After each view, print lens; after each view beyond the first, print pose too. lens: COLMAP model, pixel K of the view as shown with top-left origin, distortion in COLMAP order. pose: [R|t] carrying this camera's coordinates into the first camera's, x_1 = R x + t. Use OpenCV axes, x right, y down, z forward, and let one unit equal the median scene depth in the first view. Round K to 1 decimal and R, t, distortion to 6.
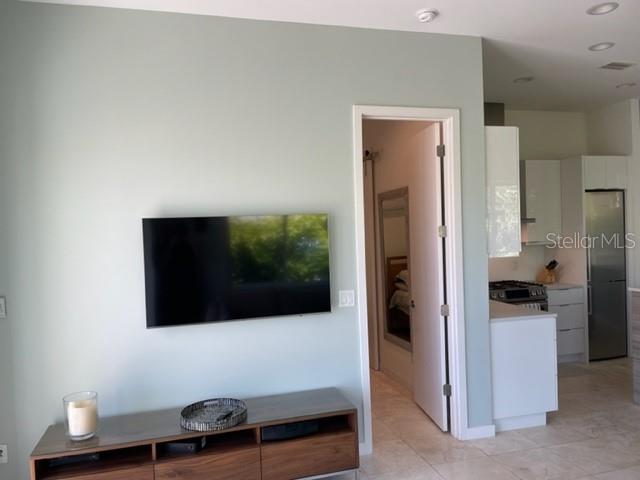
lens RADIAL K [[486.3, 0, 318.3], [0, 486.3, 238.2], [0, 0, 1]] dist [0.083436, -0.114806]
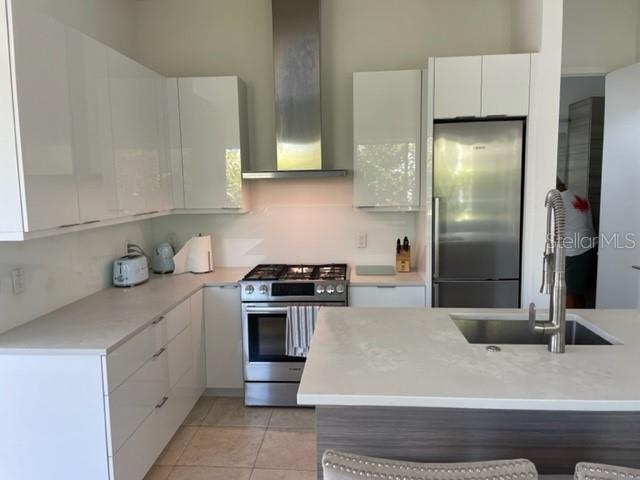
lens RADIAL K [[486.3, 0, 317.6], [0, 486.3, 237.1], [0, 0, 1]] dist [0.083436, -0.114806]
pose [[0.941808, 0.052391, -0.332045, 0.610225], [-0.018334, 0.994316, 0.104882, -0.019177], [0.335652, -0.092691, 0.937415, 0.408259]]
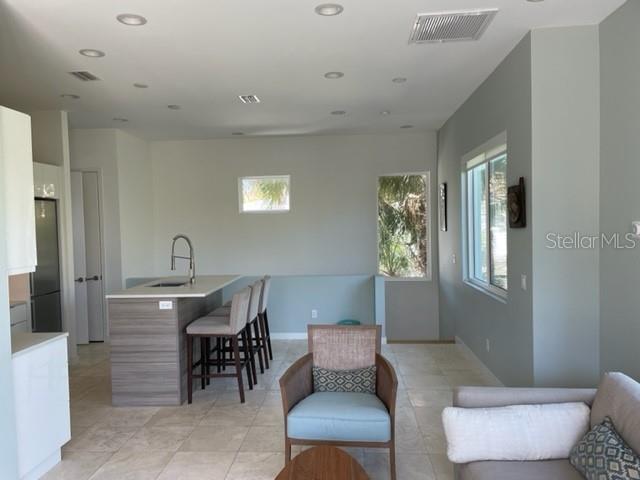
lens RADIAL K [[486.3, 0, 315.8], [0, 486.3, 237.4], [0, 0, 1]] dist [0.083436, -0.114806]
pose [[0.331094, -0.003315, 0.943592, -0.150618], [0.028224, 0.999581, -0.006391, -0.001171], [-0.943176, 0.028748, 0.331049, 0.187335]]
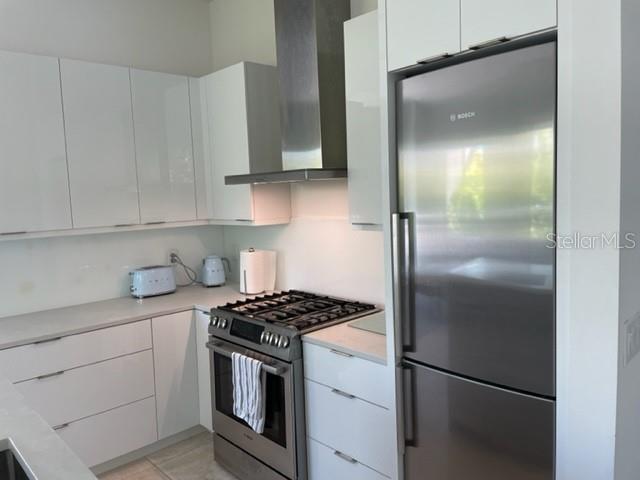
lens RADIAL K [[486.3, 0, 319.6], [0, 486.3, 235.3], [0, 0, 1]] dist [0.083436, -0.114806]
pose [[0.463503, 0.089533, -0.881560, 0.810058], [0.008464, 0.994389, 0.105443, -0.027081], [0.886055, -0.056335, 0.460145, 0.808578]]
